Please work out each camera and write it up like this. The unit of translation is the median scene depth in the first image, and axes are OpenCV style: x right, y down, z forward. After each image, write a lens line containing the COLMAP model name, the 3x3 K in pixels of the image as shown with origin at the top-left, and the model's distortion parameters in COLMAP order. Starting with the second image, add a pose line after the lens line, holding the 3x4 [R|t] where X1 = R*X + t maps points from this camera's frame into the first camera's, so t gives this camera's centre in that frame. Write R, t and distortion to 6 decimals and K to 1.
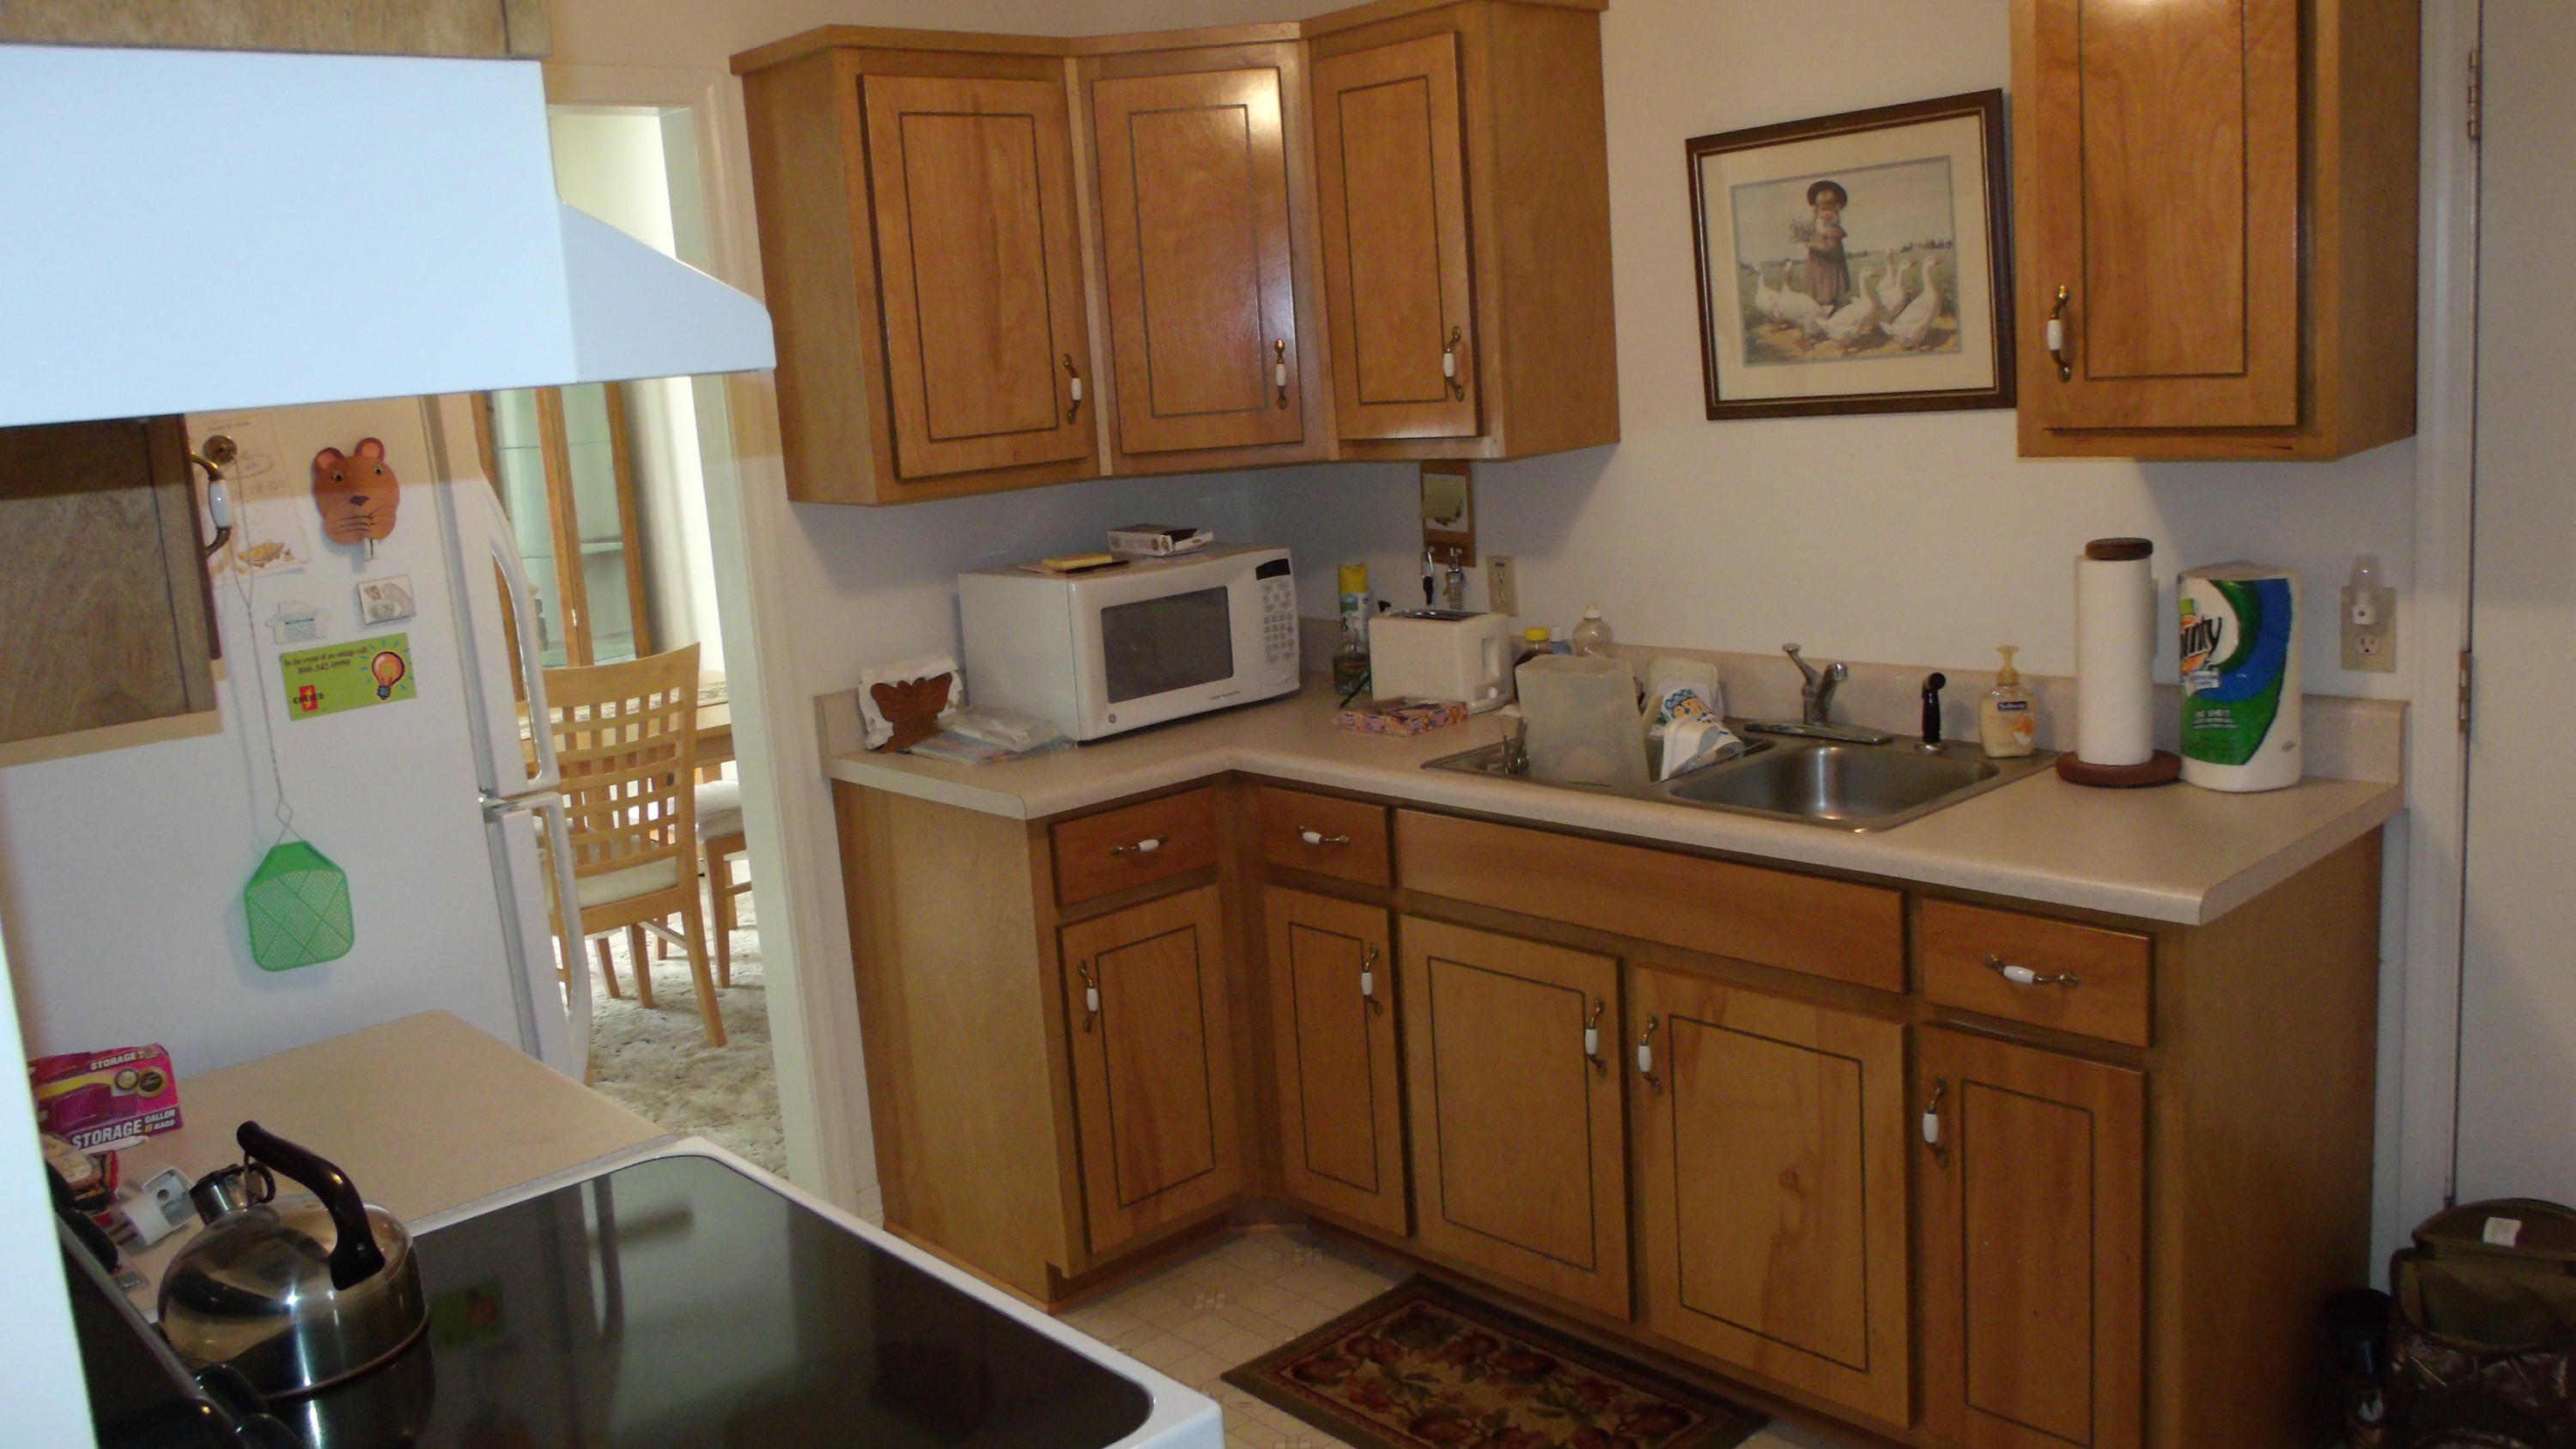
lens RADIAL K [[2048.7, 0, 1293.0], [0, 2048.7, 710.3], [0, 0, 1]] dist [-0.035753, 0.014644]
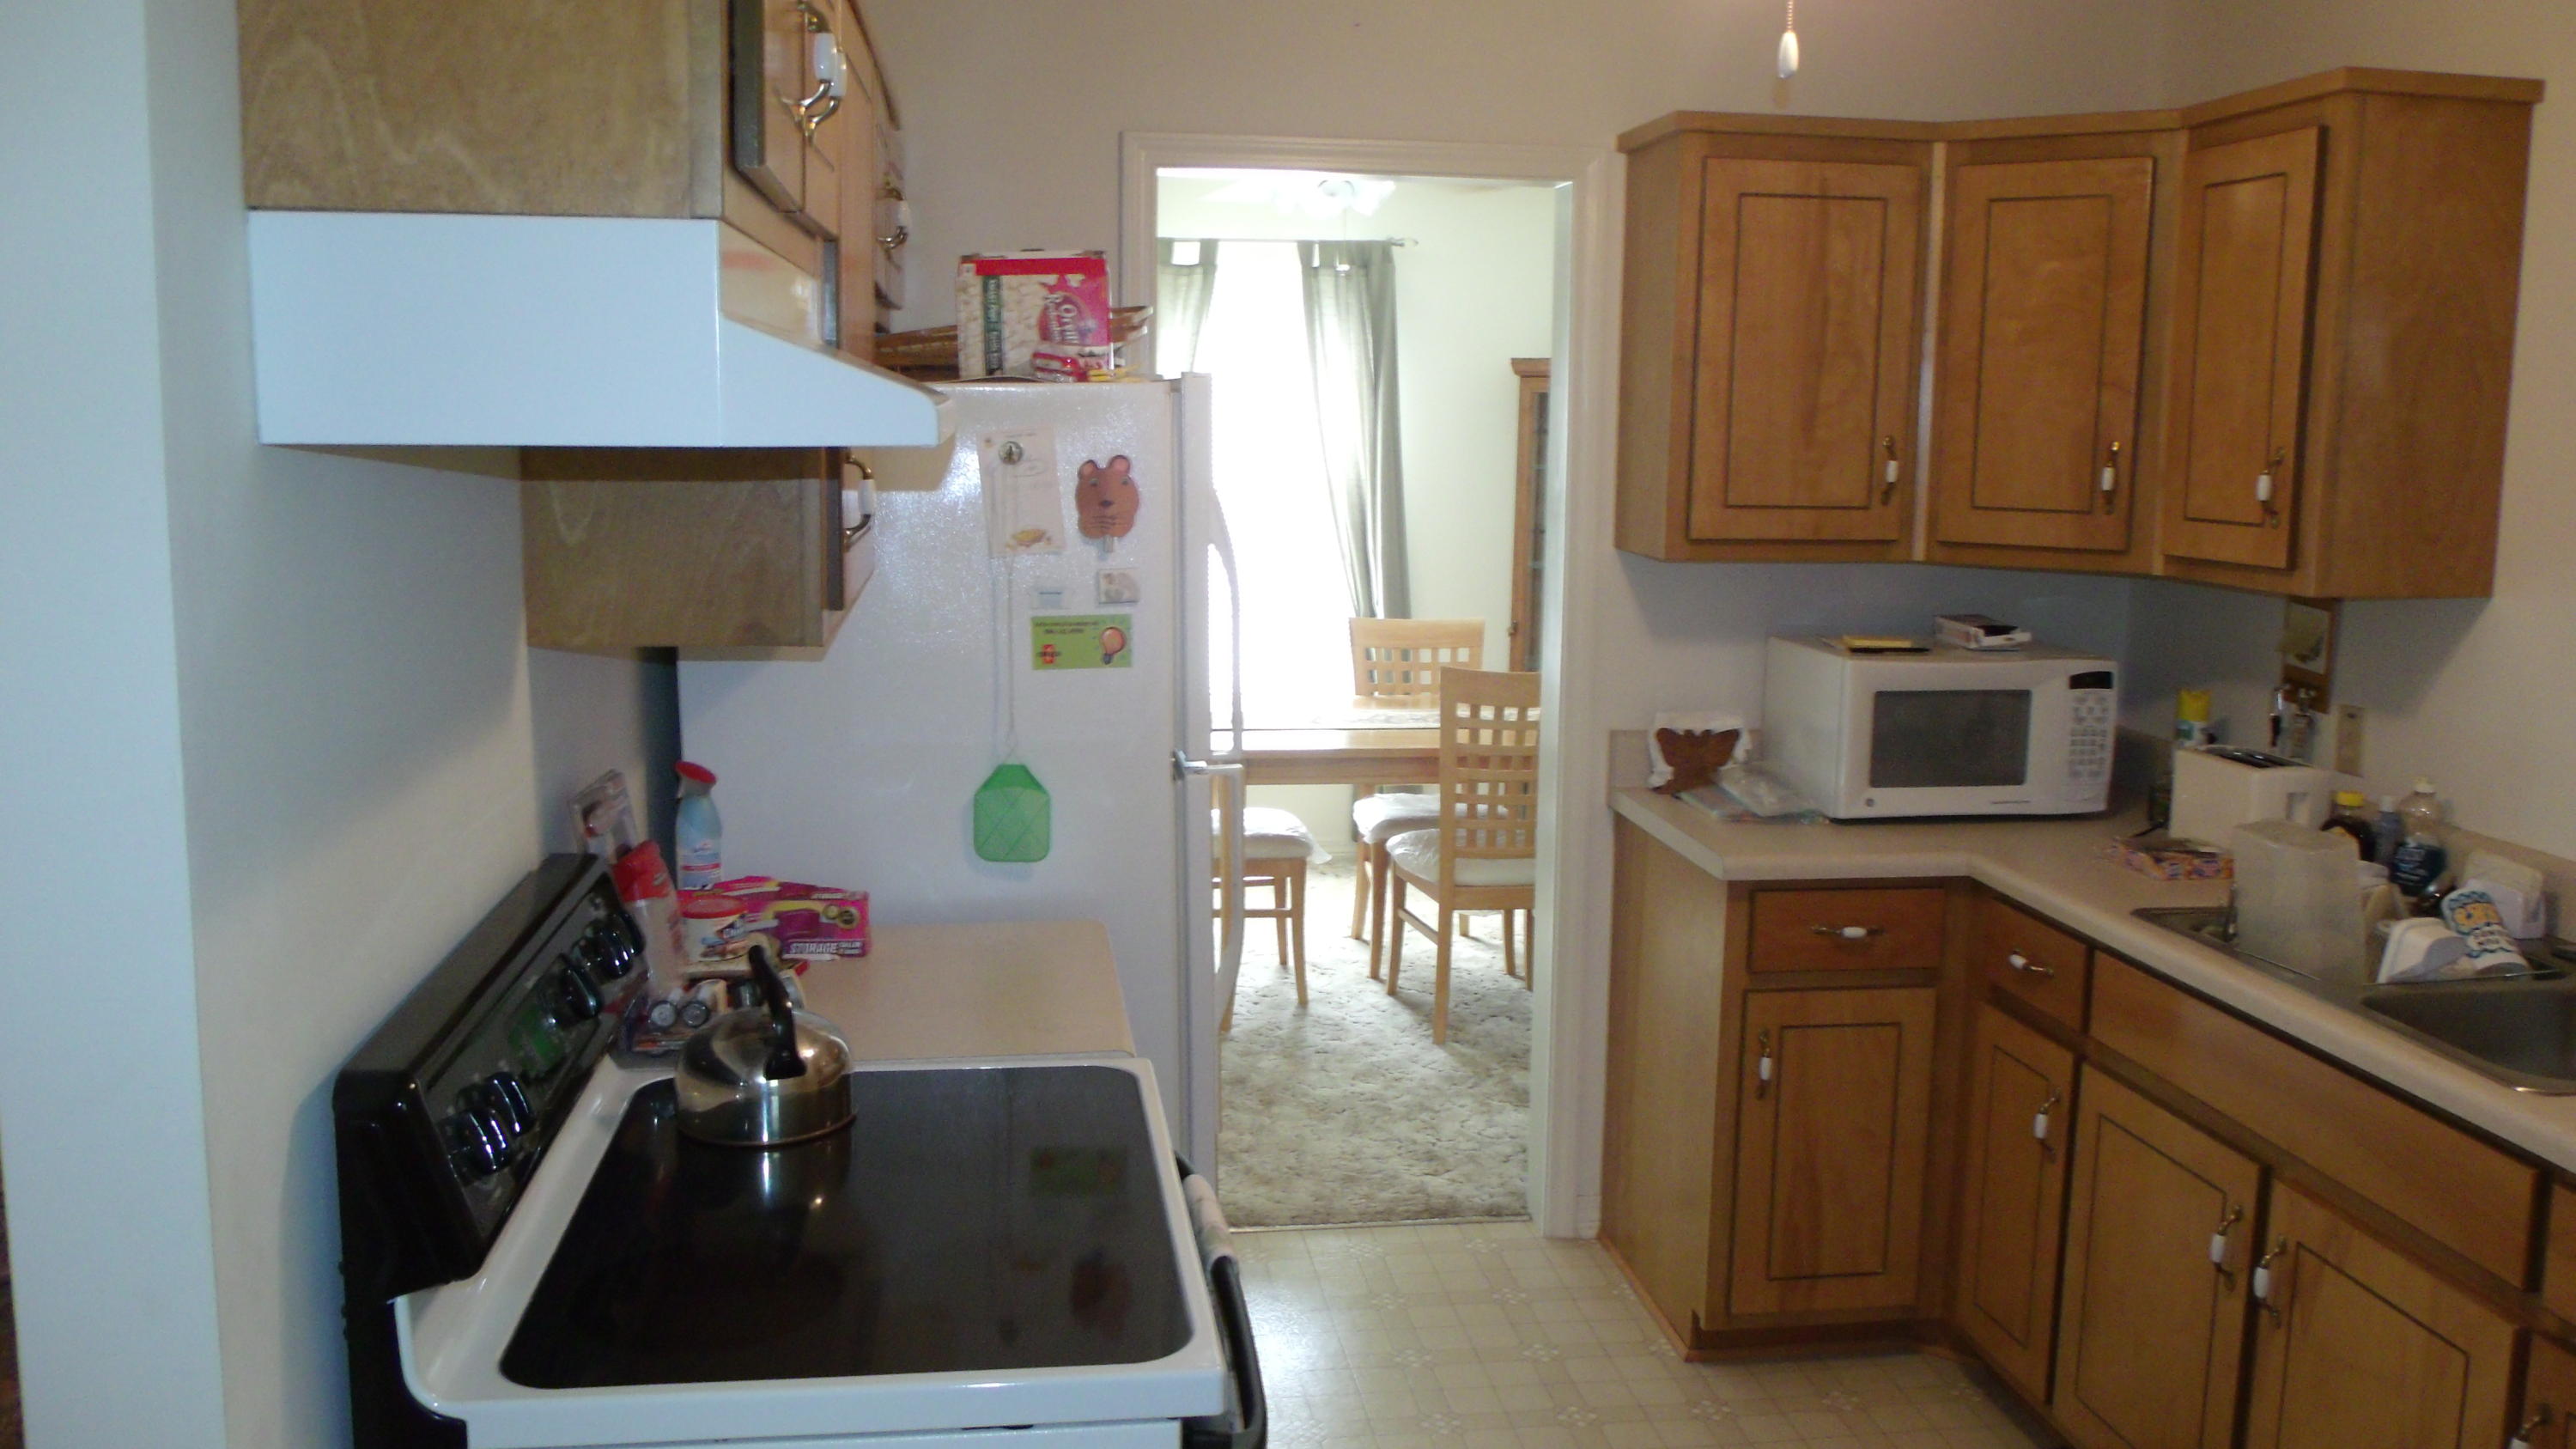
lens RADIAL K [[2048.7, 0, 1294.9], [0, 2048.7, 719.0], [0, 0, 1]] dist [-0.035753, 0.014644]
pose [[0.822930, 0.166347, -0.543244, 0.226681], [-0.172145, 0.984234, 0.040610, -0.029700], [0.541435, 0.060098, 0.838592, 0.013014]]
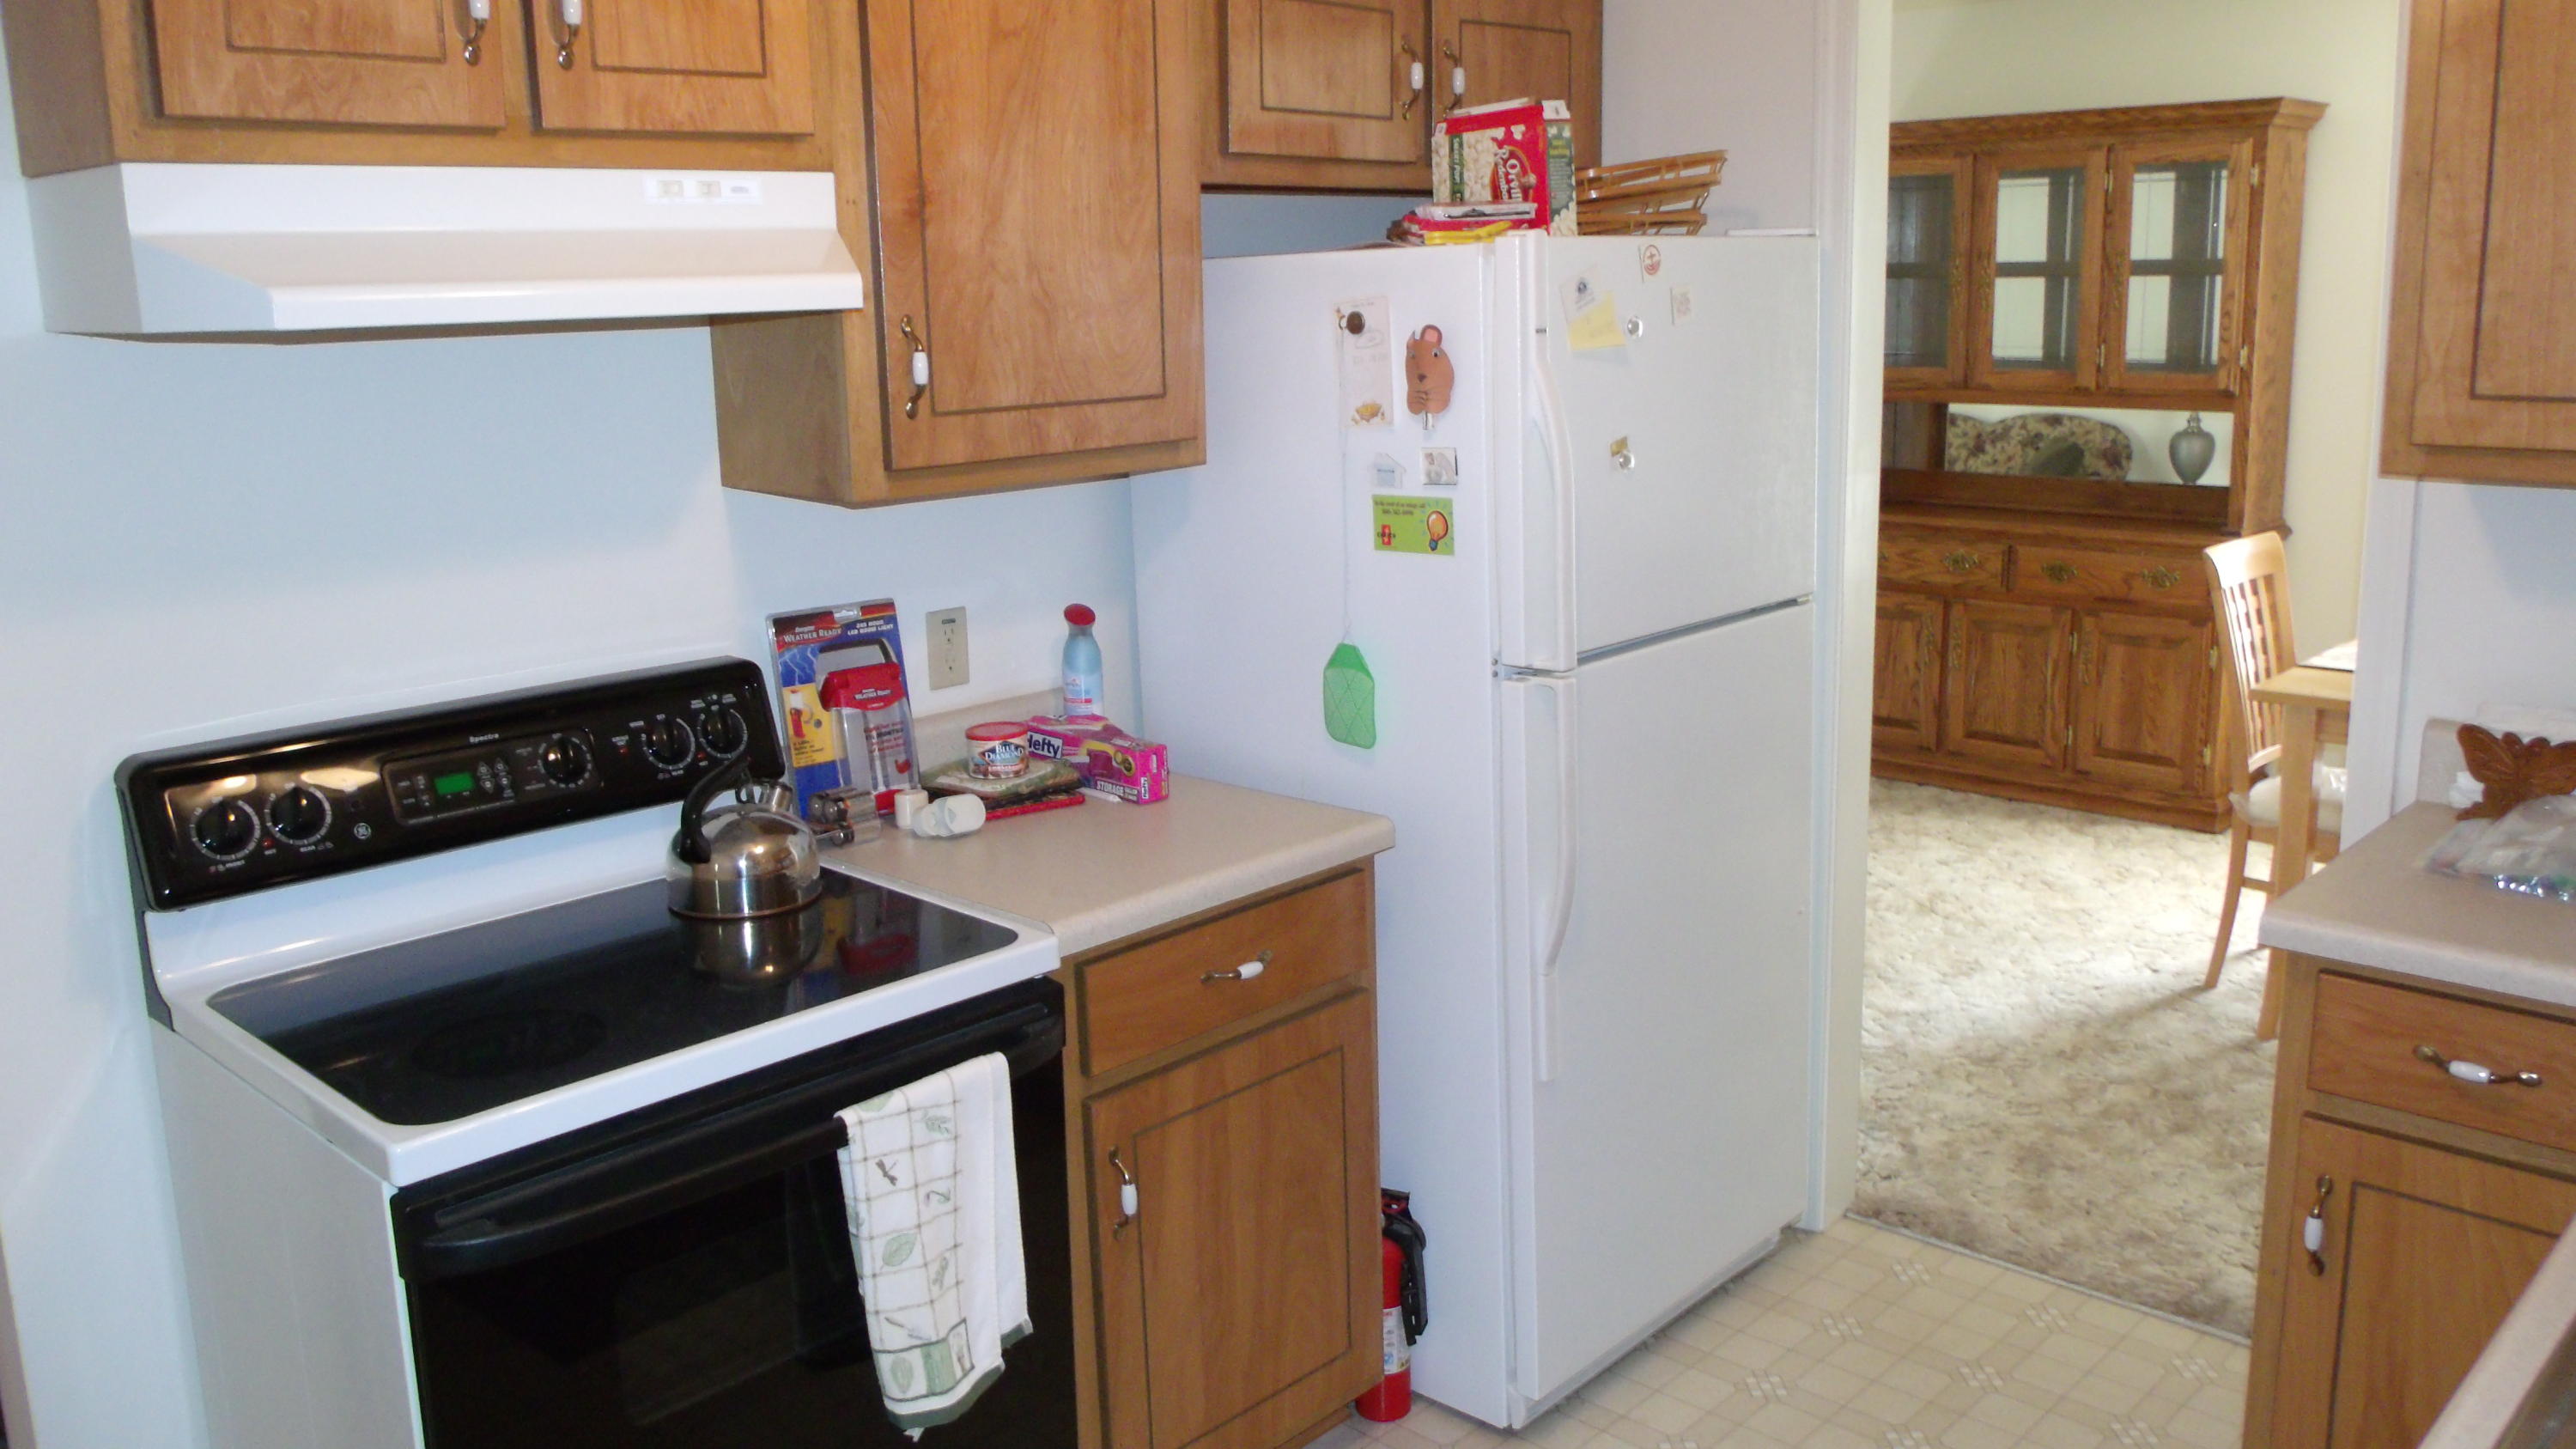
lens RADIAL K [[2048.7, 0, 1280.9], [0, 2048.7, 699.7], [0, 0, 1]] dist [-0.035753, 0.014644]
pose [[0.072644, 0.272159, -0.959506, 0.471508], [-0.163888, 0.952228, 0.257687, -0.144607], [0.983801, 0.138532, 0.113777, 0.544767]]
